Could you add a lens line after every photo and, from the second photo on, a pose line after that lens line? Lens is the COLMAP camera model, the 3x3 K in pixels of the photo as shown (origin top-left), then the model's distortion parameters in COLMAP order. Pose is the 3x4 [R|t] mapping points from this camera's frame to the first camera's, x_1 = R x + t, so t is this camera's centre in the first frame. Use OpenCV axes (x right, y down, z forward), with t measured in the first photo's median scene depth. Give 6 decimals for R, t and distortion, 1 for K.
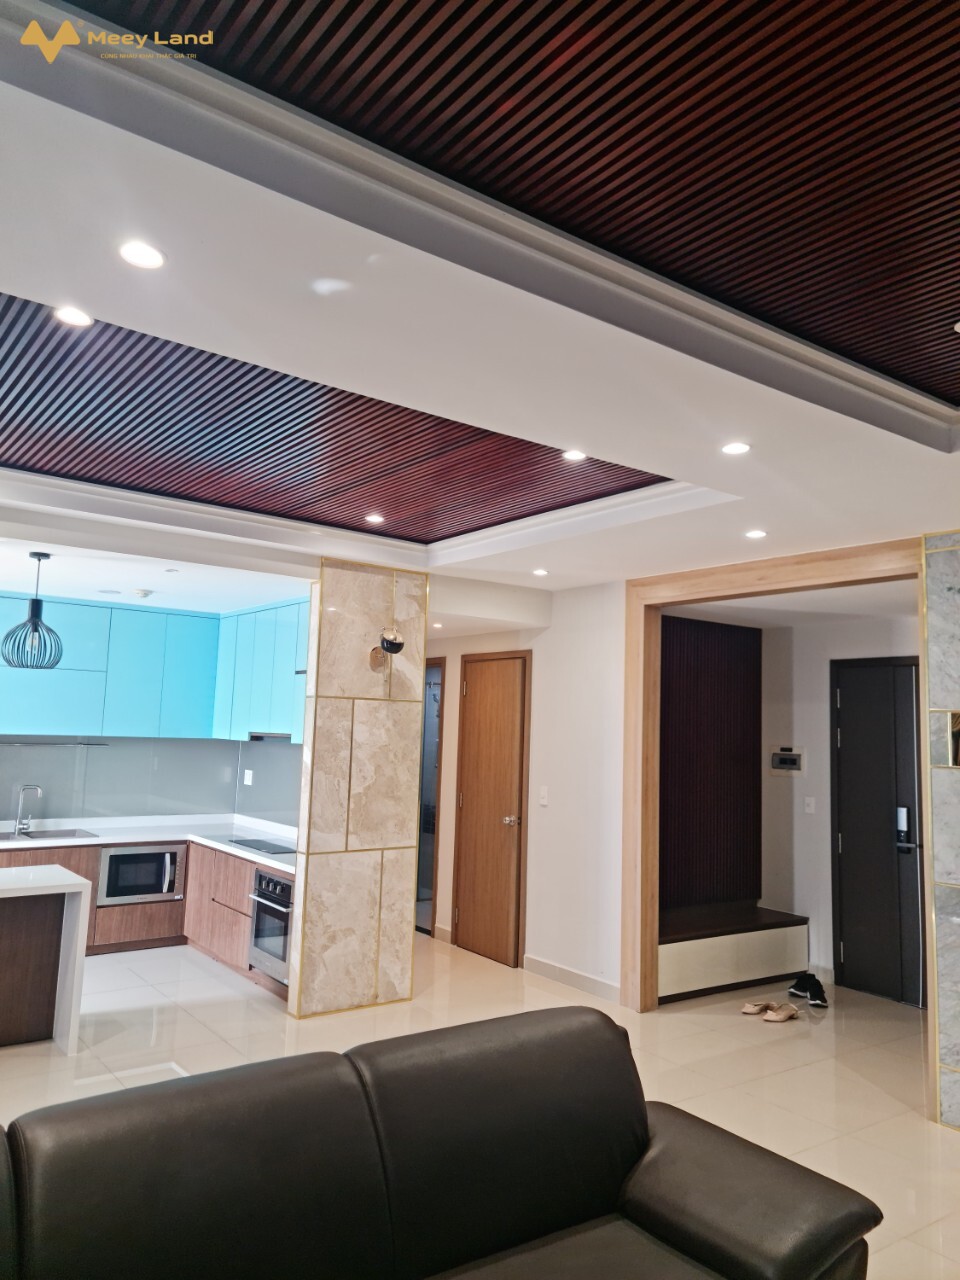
lens RADIAL K [[929.5, 0, 476.3], [0, 929.5, 637.1], [0, 0, 1]] dist [0.054499, -0.000484]
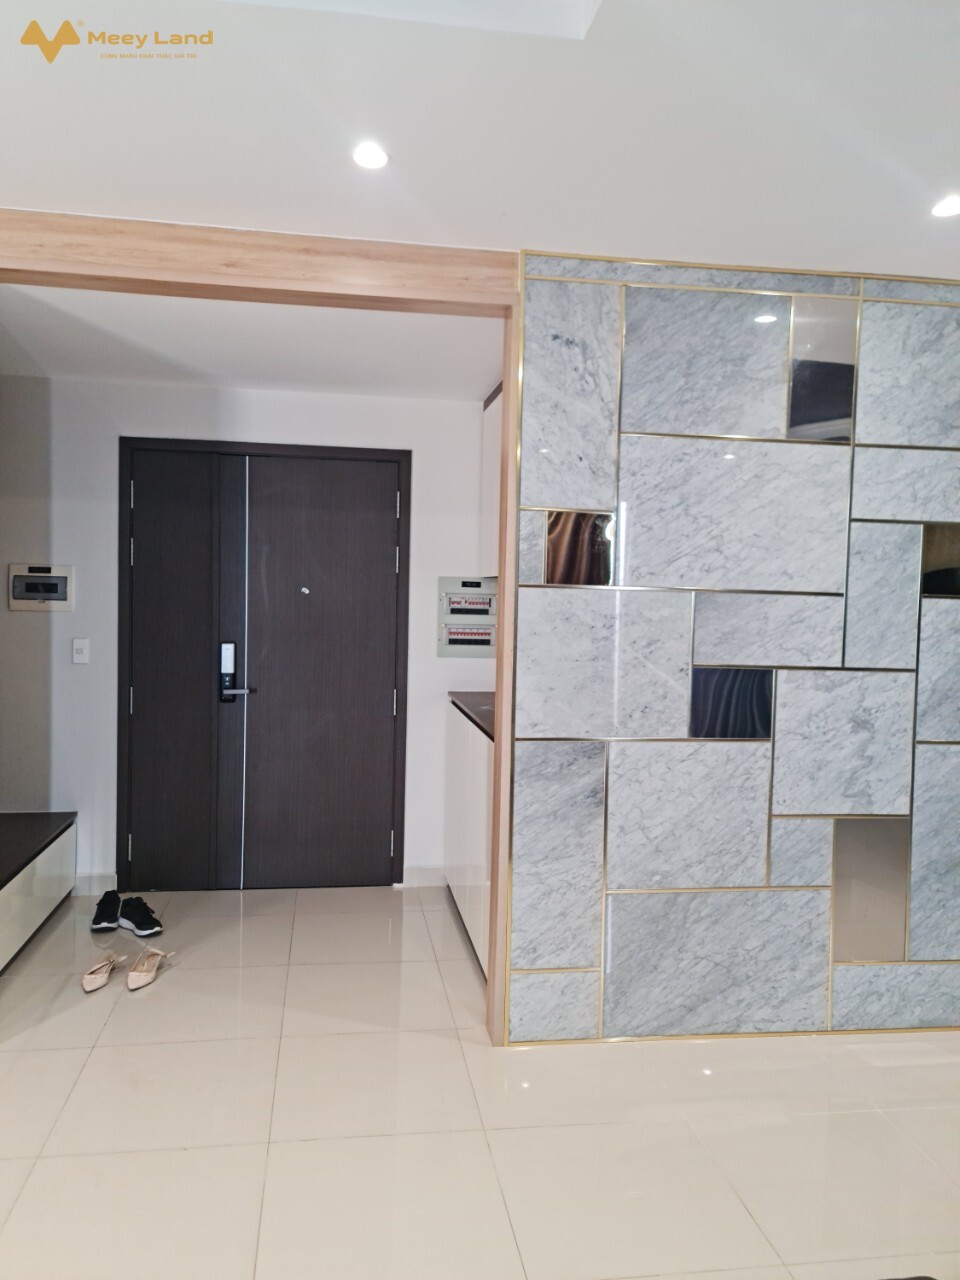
lens RADIAL K [[946.0, 0, 453.7], [0, 946.0, 637.1], [0, 0, 1]] dist [0.045363, -0.004571]
pose [[0.482351, -0.063559, 0.873669, -0.144886], [-0.095469, 0.987609, 0.124556, 0.073309], [-0.870760, -0.143488, 0.470306, 0.560662]]
